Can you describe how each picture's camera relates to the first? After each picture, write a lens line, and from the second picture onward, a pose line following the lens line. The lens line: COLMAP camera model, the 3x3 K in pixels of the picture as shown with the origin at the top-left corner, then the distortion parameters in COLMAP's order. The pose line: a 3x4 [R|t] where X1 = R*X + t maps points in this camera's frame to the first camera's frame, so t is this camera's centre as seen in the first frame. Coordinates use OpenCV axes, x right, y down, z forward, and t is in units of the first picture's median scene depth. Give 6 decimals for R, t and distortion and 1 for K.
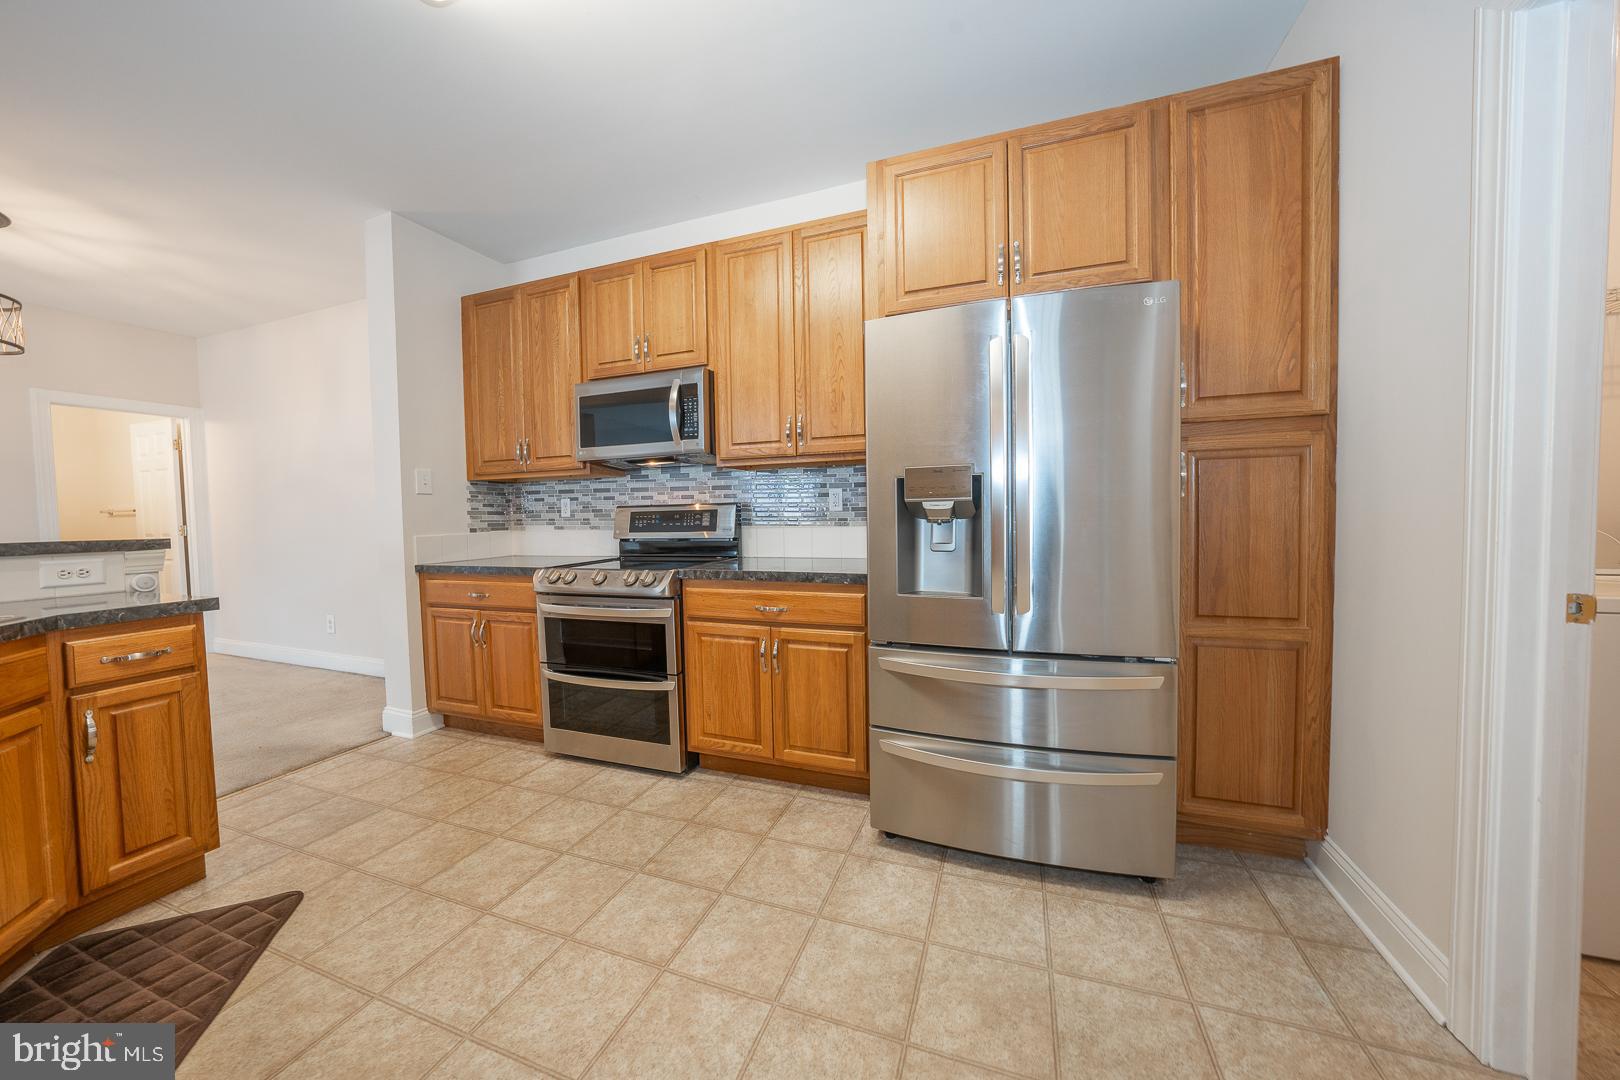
lens RADIAL K [[562.9, 0, 810.0], [0, 562.9, 540.0], [0, 0, 1]] dist [-0.000073, 0.000061]
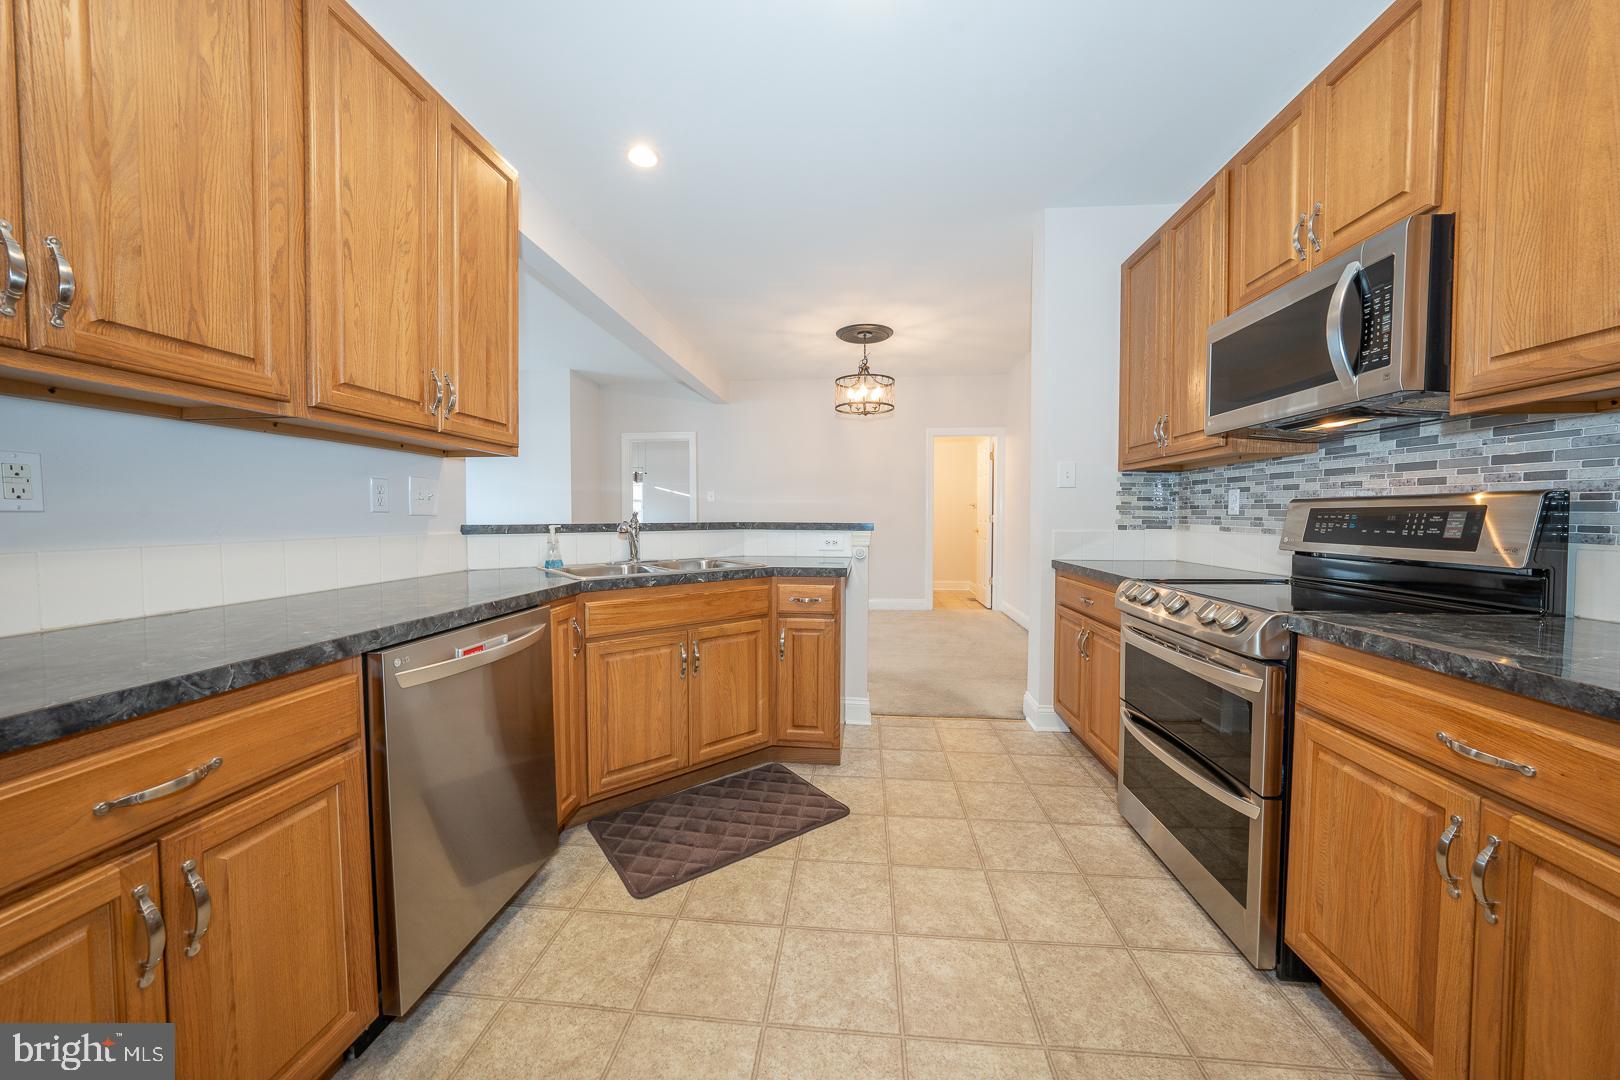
lens RADIAL K [[561.5, 0, 799.5], [0, 561.5, 535.0], [0, 0, 1]] dist [-0.033644, 0.007950]
pose [[0.252606, 0.056636, -0.965910, 0.139136], [-0.055060, 0.997509, 0.044089, -0.018789], [0.966001, 0.042046, 0.255095, 0.346511]]
